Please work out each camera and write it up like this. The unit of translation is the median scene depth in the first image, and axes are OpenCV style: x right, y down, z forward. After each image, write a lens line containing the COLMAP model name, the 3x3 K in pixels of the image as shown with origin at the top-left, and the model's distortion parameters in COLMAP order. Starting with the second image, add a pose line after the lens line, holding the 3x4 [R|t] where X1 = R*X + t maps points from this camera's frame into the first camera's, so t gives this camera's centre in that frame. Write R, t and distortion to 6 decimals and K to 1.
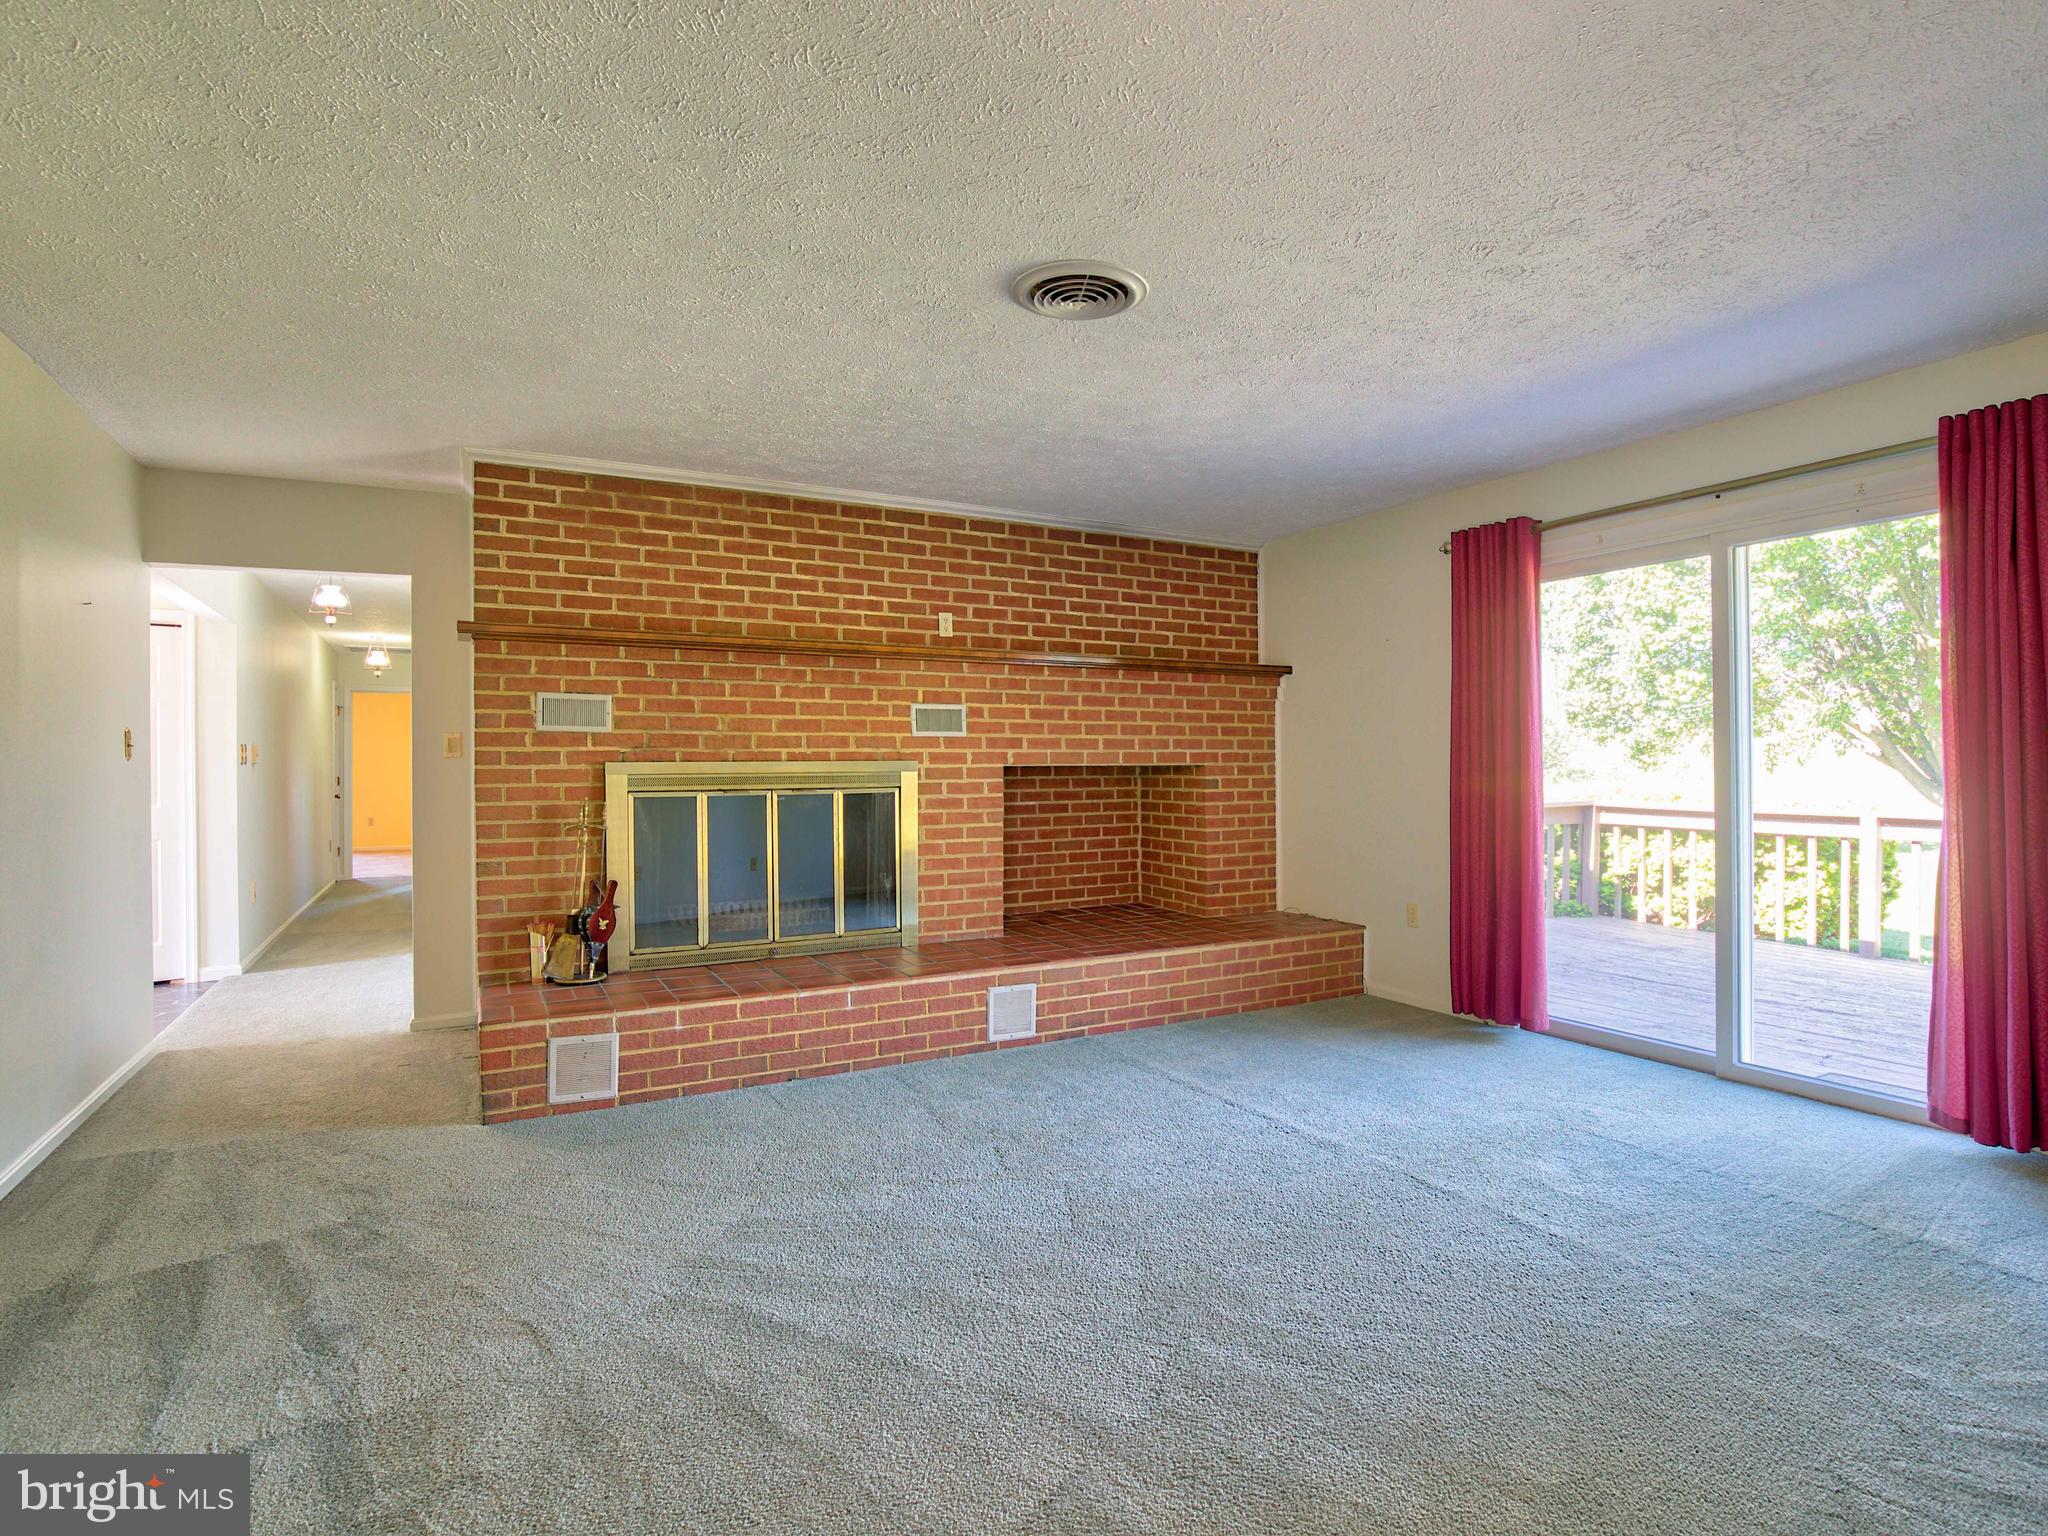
lens RADIAL K [[1069.5, 0, 1074.6], [0, 1069.5, 761.8], [0, 0, 1]] dist [-0.013924, -0.002317]
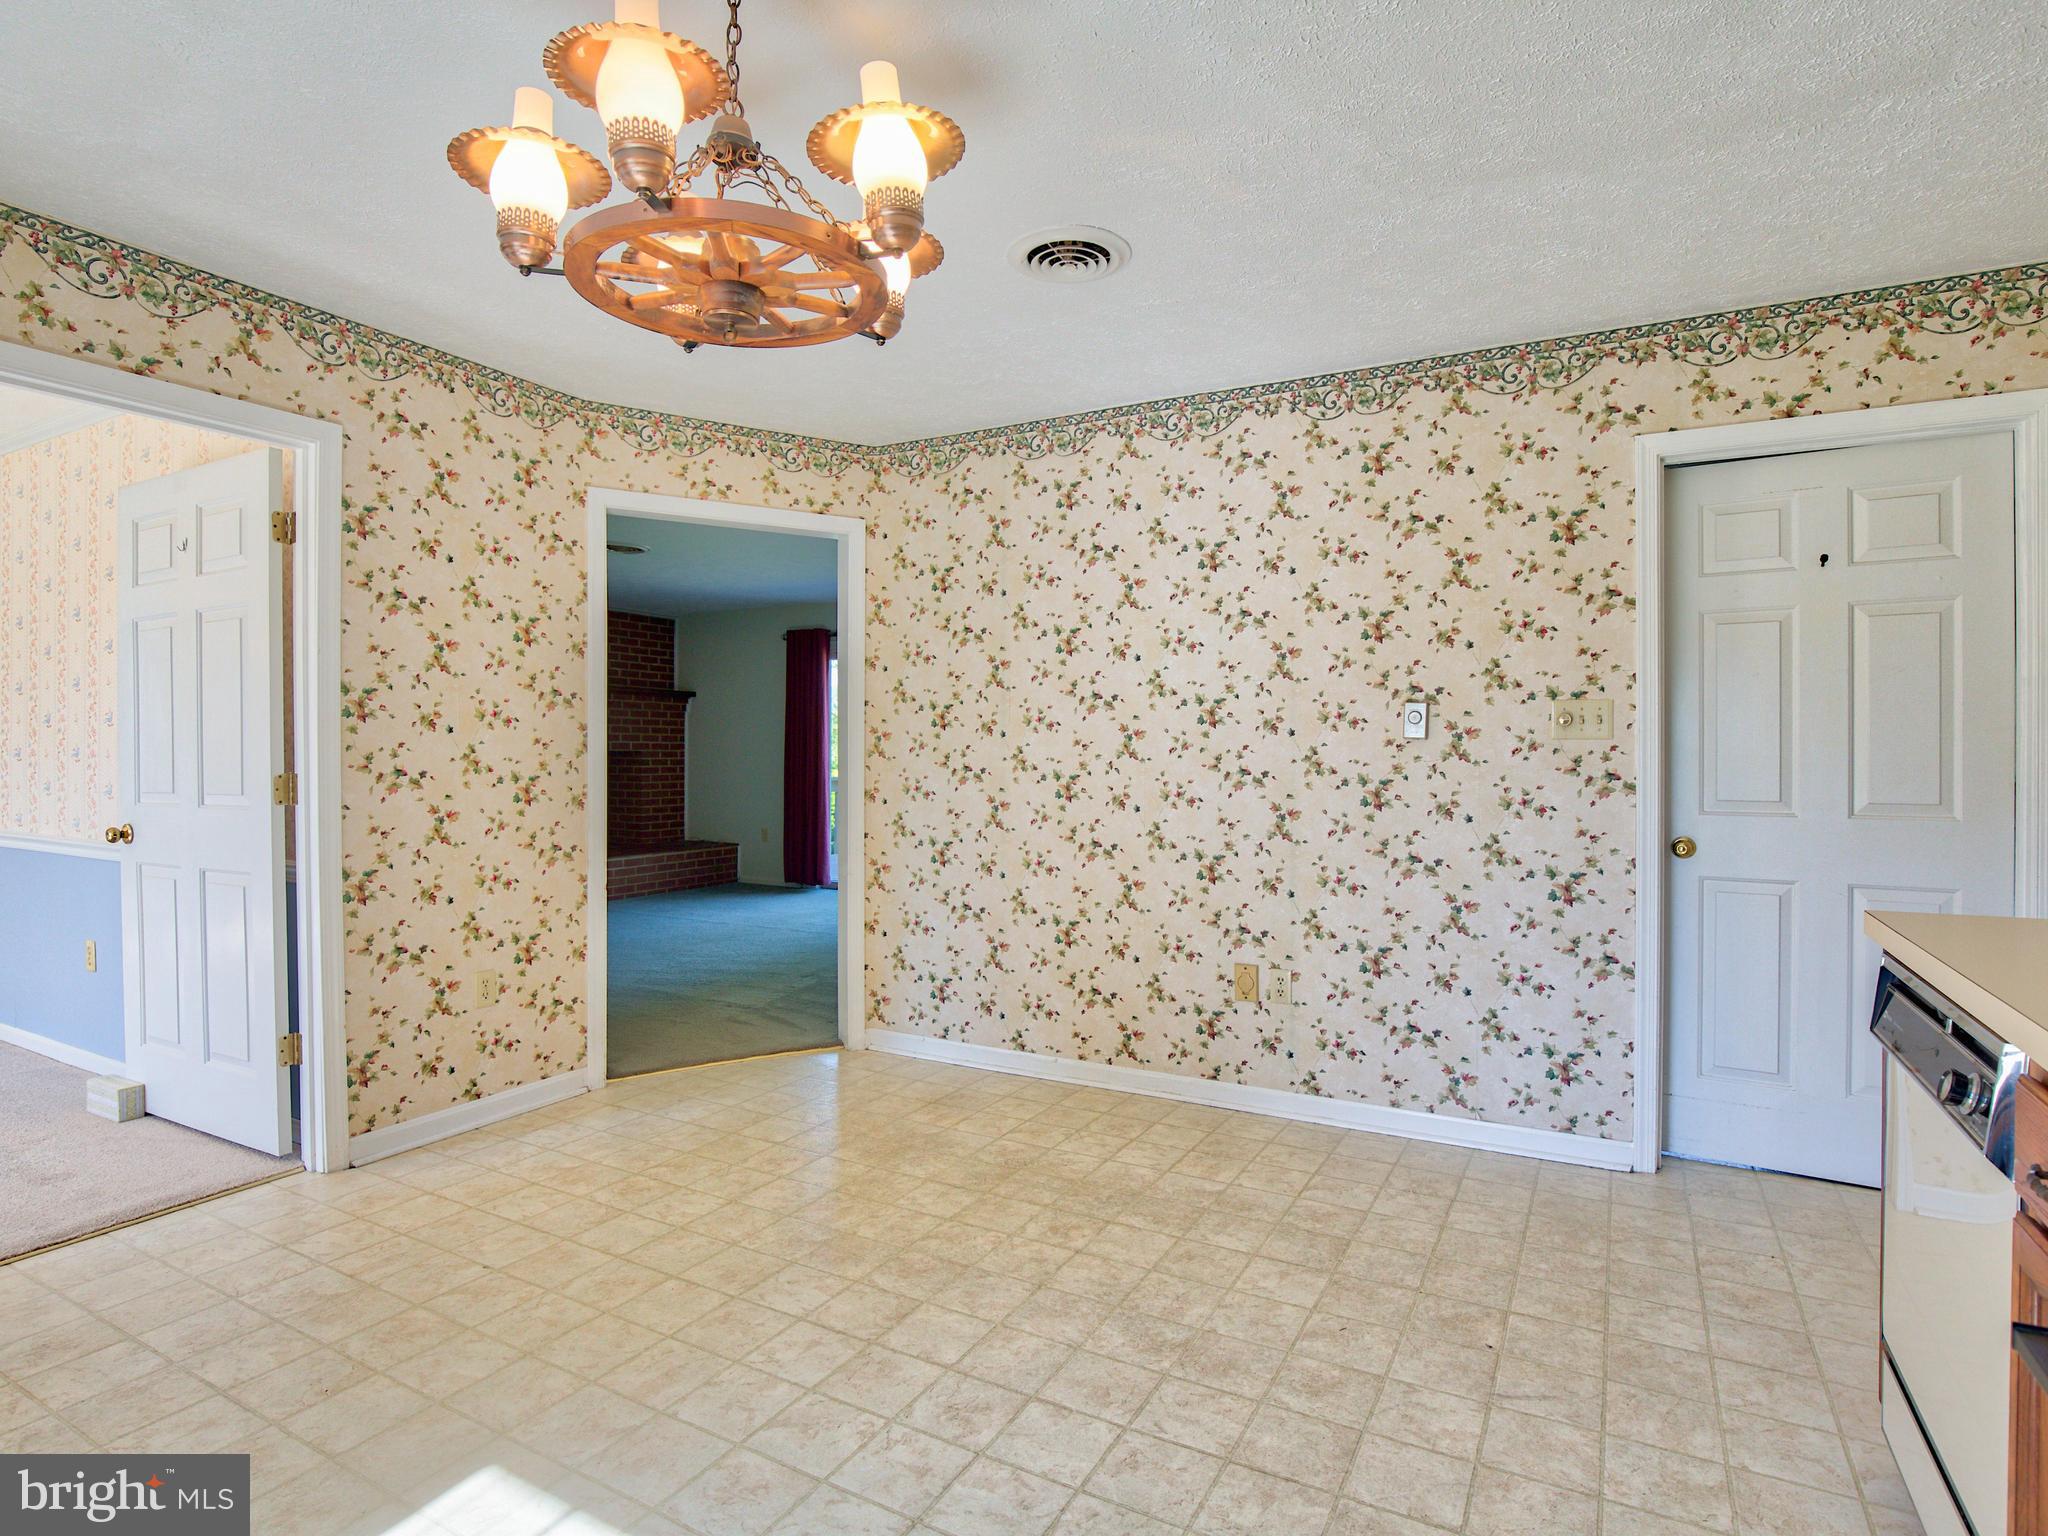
lens RADIAL K [[1069.5, 0, 1032.5], [0, 1069.5, 766.1], [0, 0, 1]] dist [-0.013924, -0.002317]
pose [[0.857597, 0.006885, 0.514275, -0.201516], [-0.012616, 0.999891, 0.007652, 0.006253], [-0.514167, -0.013050, 0.857591, -0.696970]]
